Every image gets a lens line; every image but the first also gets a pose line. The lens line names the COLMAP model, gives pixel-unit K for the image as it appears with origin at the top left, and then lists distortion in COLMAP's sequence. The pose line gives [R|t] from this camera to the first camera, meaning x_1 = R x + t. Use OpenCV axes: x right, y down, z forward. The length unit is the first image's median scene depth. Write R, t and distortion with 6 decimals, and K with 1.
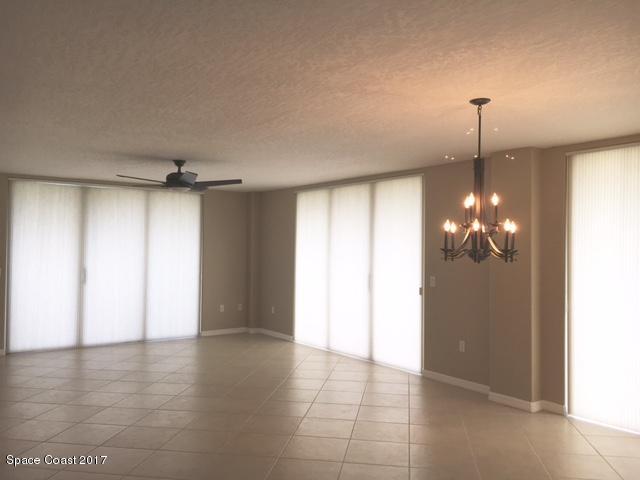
lens RADIAL K [[548.6, 0, 320.1], [0, 548.6, 239.7], [0, 0, 1]] dist [0.041028, -0.047867]
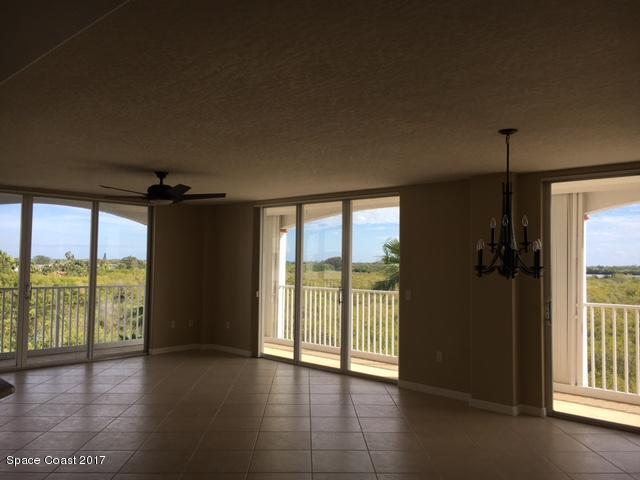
lens RADIAL K [[548.6, 0, 321.7], [0, 548.6, 239.9], [0, 0, 1]] dist [0.041028, -0.047867]
pose [[0.982635, 0.011112, 0.185214, -0.158377], [-0.006854, 0.999698, -0.023616, -0.003964], [-0.185420, 0.021936, 0.982414, -0.002061]]
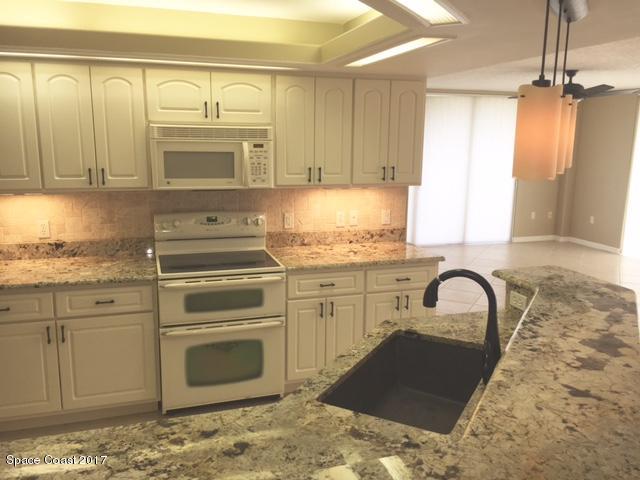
lens RADIAL K [[548.6, 0, 322.0], [0, 548.6, 240.9], [0, 0, 1]] dist [0.041028, -0.047867]
pose [[0.949682, 0.059432, -0.307526, -0.357656], [0.002219, 0.980532, 0.196348, -0.042579], [0.313208, -0.187150, 0.931061, -0.094589]]
